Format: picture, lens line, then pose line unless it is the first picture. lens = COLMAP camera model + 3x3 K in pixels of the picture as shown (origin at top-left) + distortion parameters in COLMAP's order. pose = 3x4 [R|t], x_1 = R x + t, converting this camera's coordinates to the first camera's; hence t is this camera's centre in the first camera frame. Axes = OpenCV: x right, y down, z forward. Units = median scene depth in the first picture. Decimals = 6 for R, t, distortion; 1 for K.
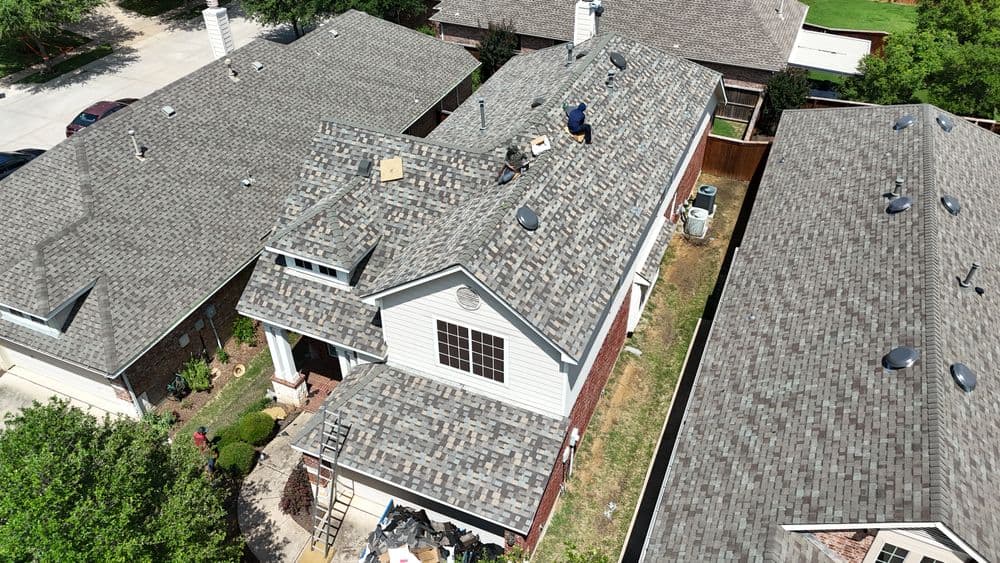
lens RADIAL K [[735.2, 0, 504.3], [0, 735.2, 282.3], [0, 0, 1]] dist [0.061786, -0.000559]
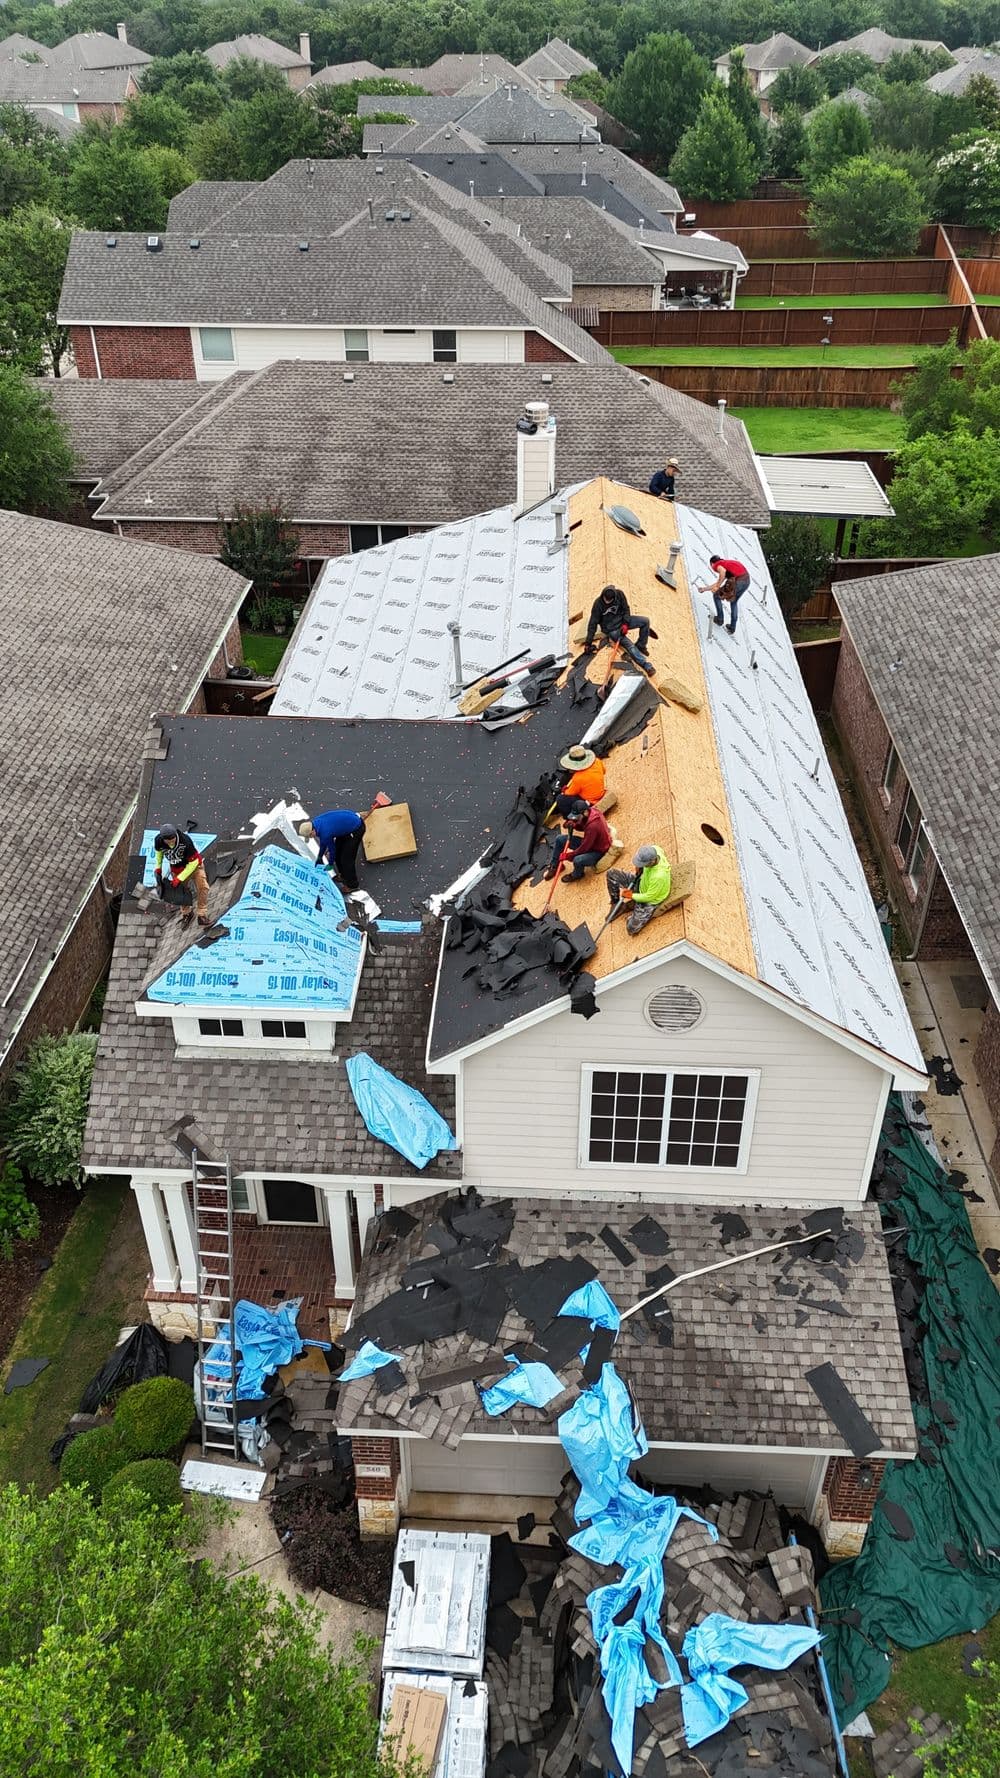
lens RADIAL K [[1307.2, 0, 493.5], [0, 1307.2, 885.0], [0, 0, 1]] dist [0.061786, -0.000559]
pose [[0.940421, -0.201897, 0.273581, -0.337931], [0.217369, 0.975712, -0.027140, -0.054848], [-0.261457, 0.084991, 0.961466, 0.177853]]
